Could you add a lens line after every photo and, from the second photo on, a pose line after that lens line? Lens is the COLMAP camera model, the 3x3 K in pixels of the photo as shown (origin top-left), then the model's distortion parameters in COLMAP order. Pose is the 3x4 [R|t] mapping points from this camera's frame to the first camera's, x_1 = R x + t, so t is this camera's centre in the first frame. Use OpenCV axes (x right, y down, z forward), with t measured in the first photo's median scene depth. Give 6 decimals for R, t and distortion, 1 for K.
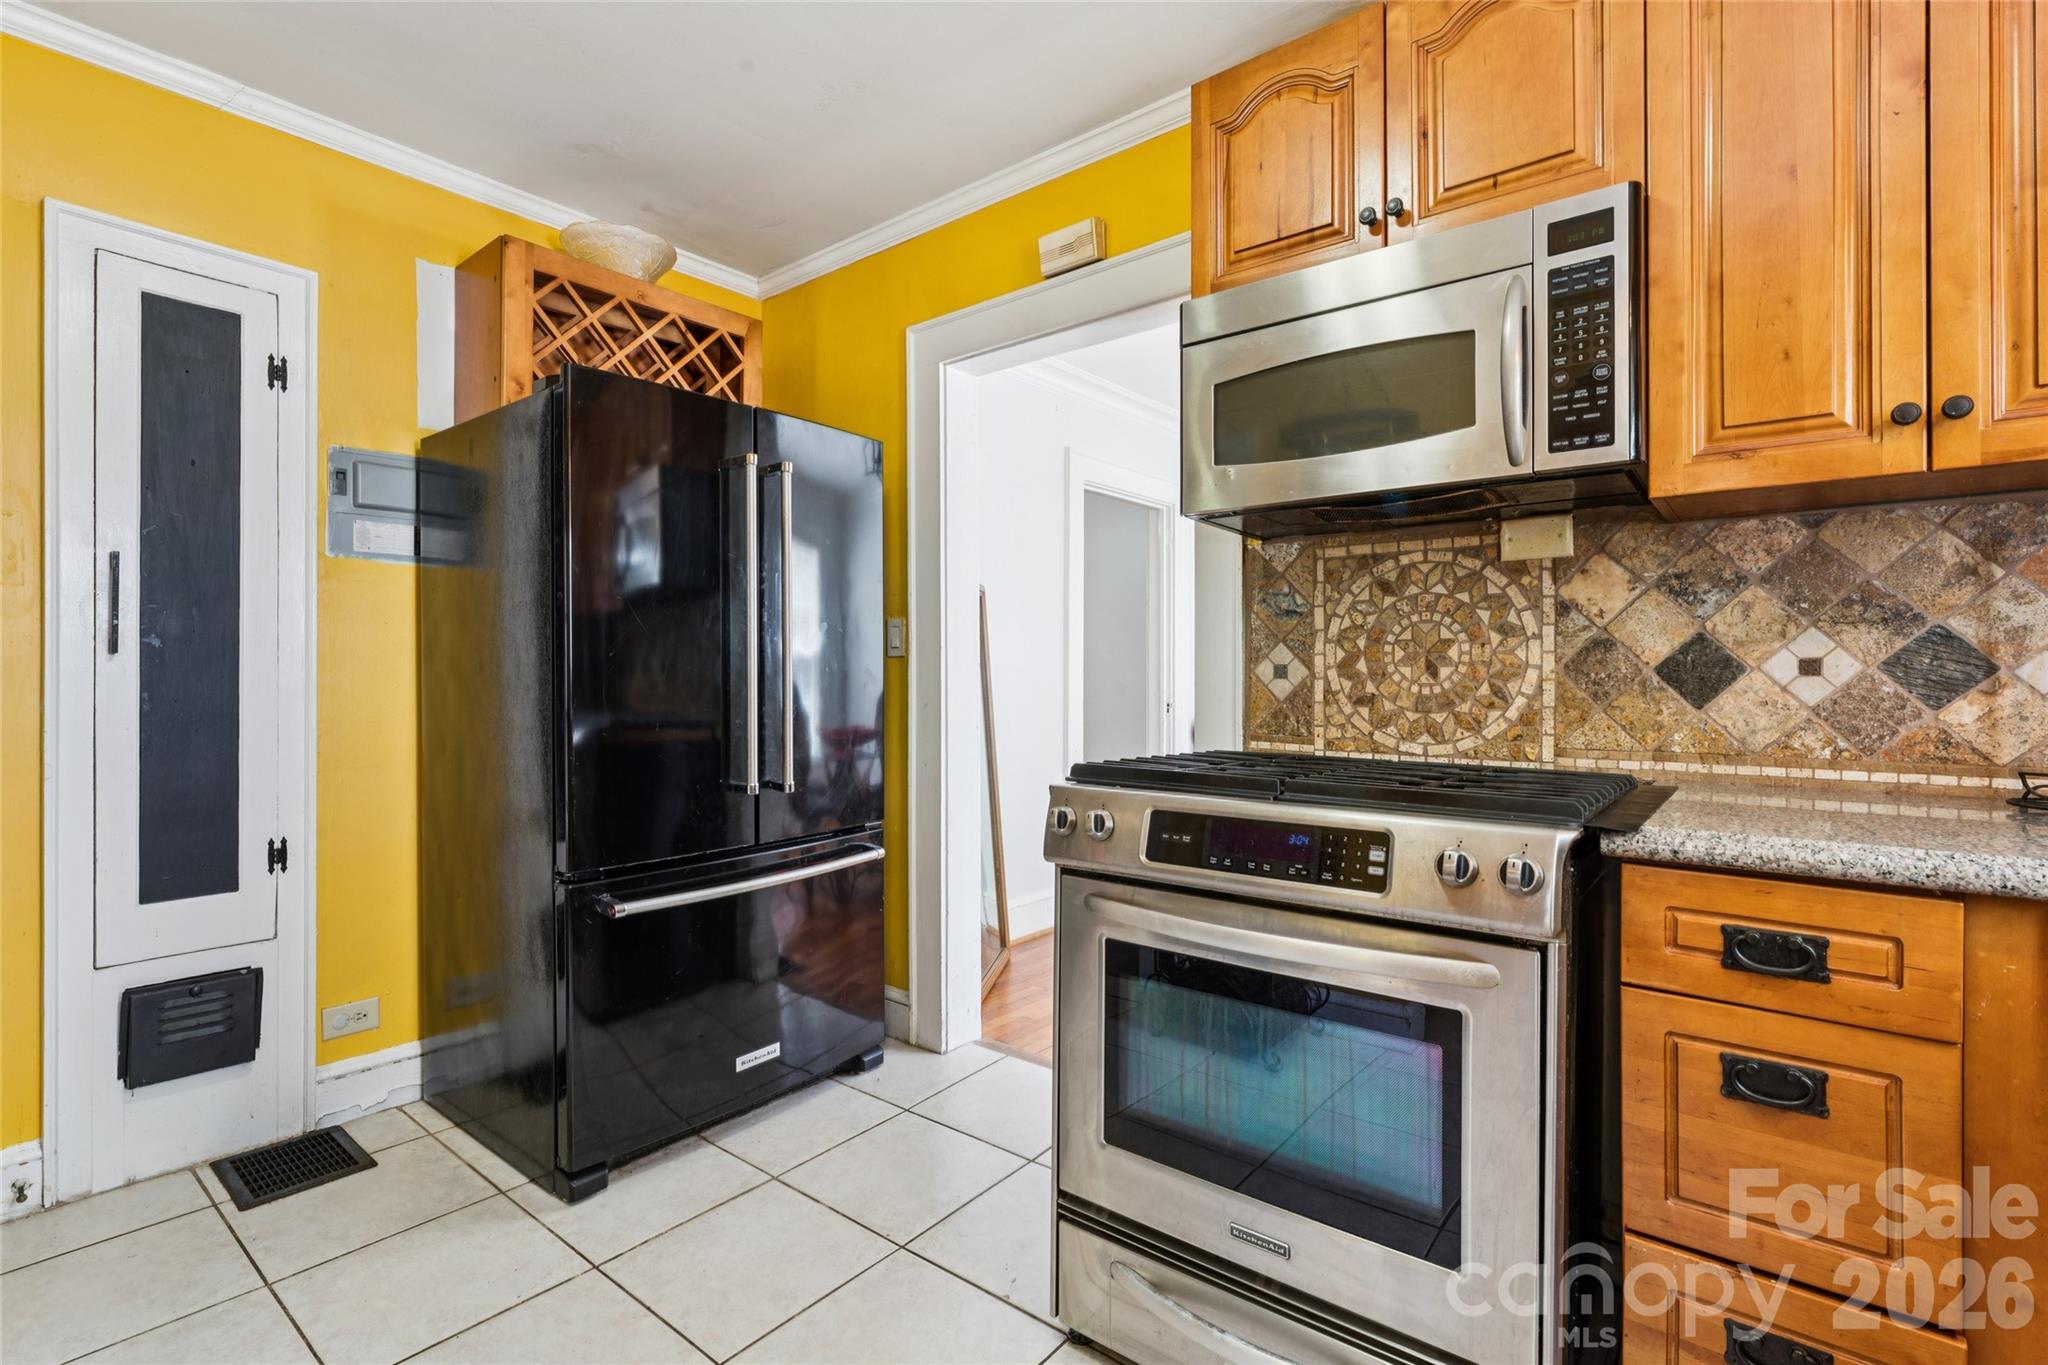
lens RADIAL K [[950.0, 0, 1024.3], [0, 950.0, 672.5], [0, 0, 1]] dist [-0.002577, -0.000588]
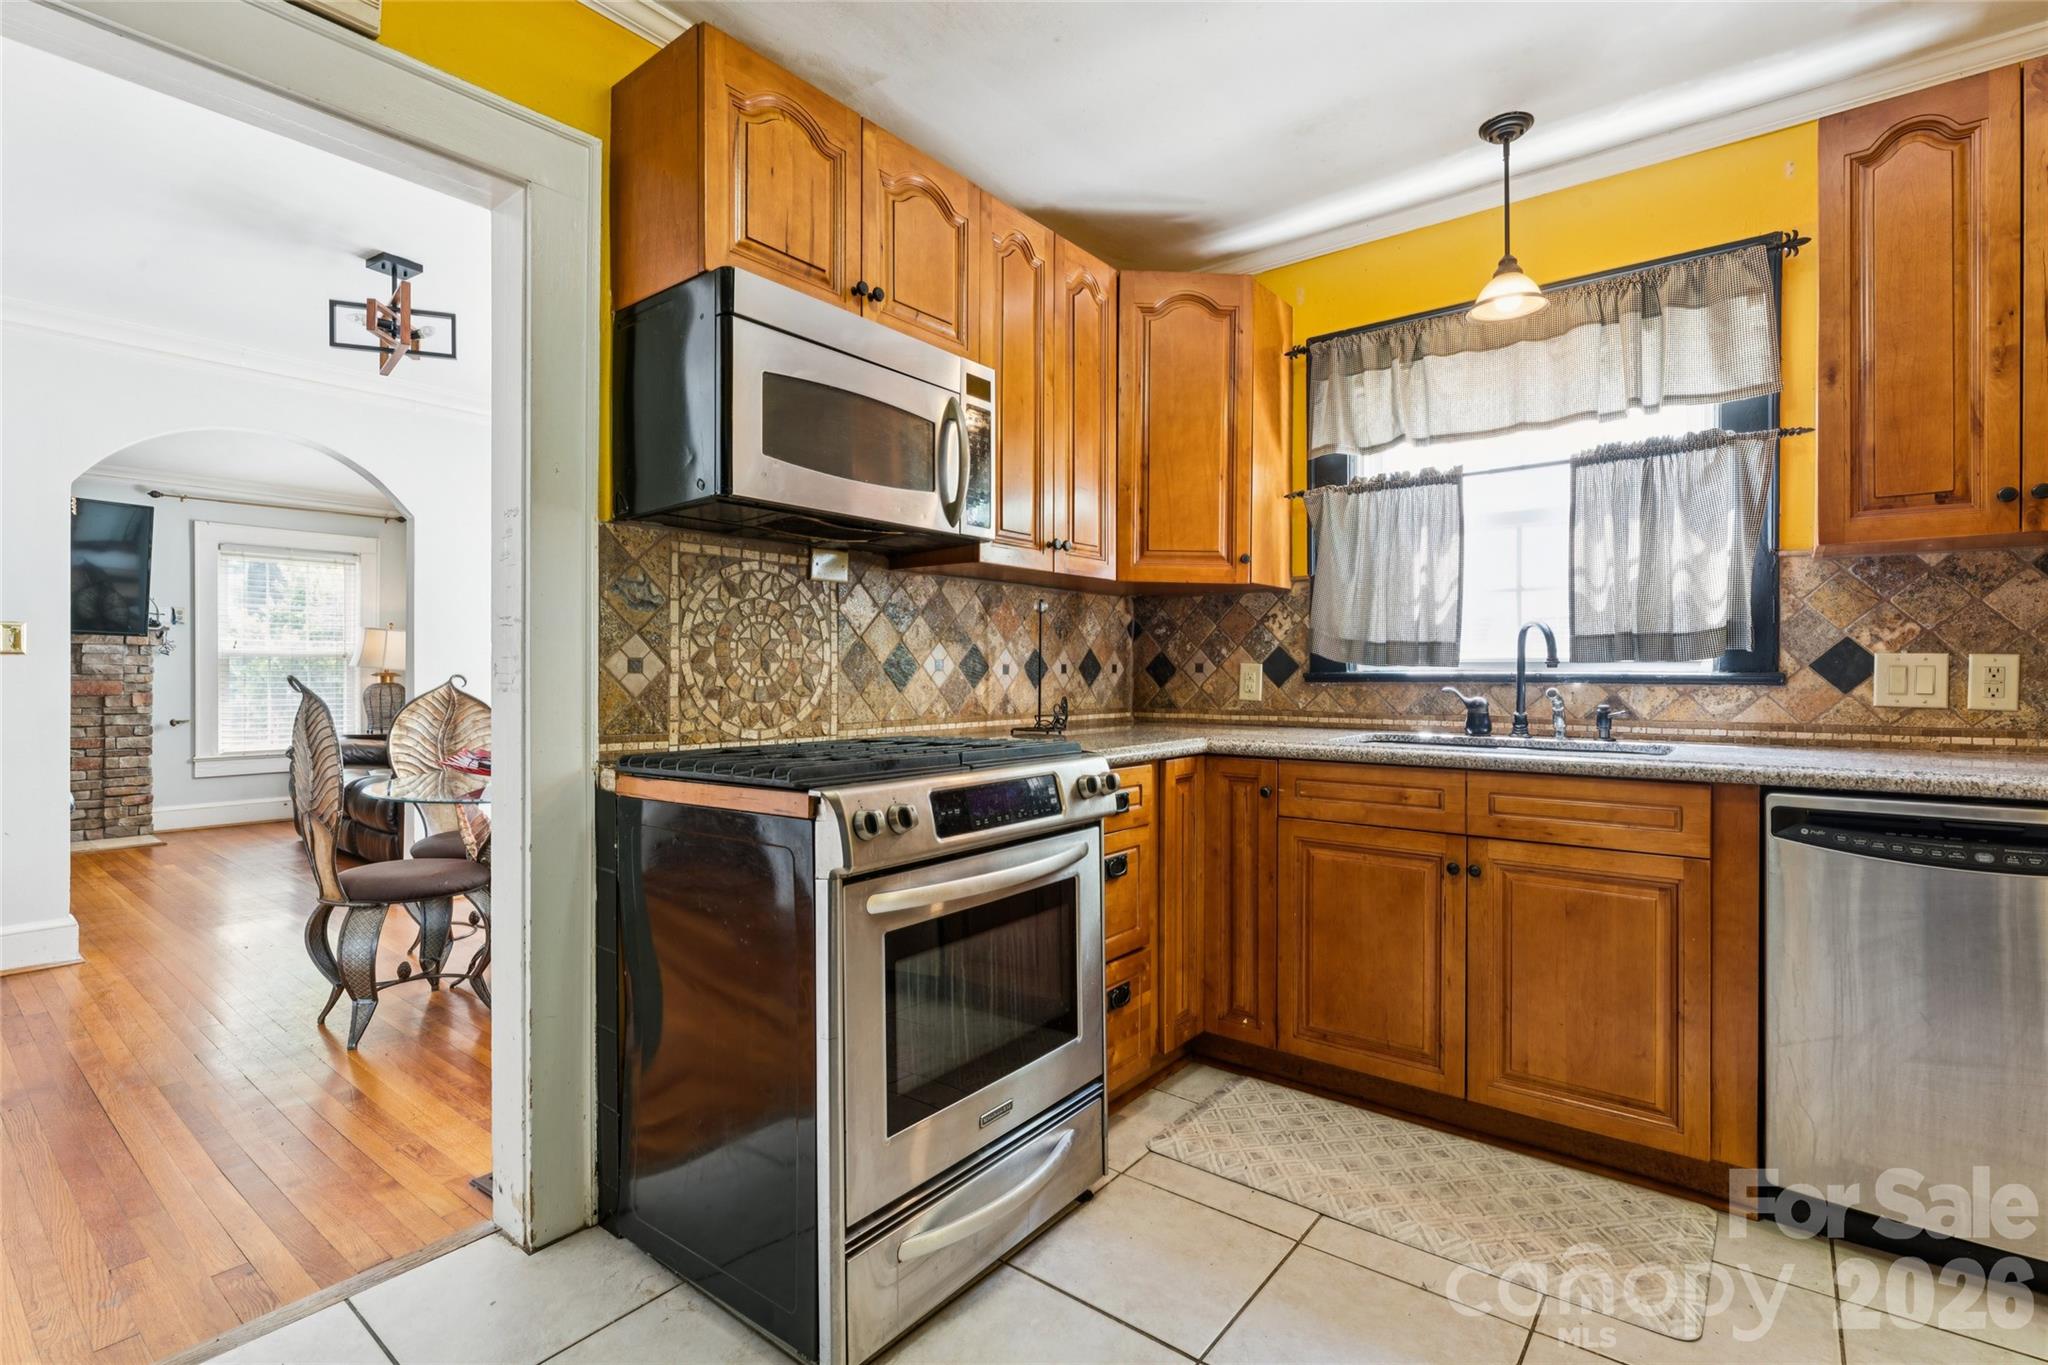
lens RADIAL K [[950.0, 0, 1024.3], [0, 950.0, 672.5], [0, 0, 1]] dist [-0.002577, -0.000588]
pose [[-0.008642, 0.000066, 0.999963, -0.726650], [-0.002569, 0.999997, -0.000088, 0.005484], [-0.999959, -0.002569, -0.008642, 0.690543]]
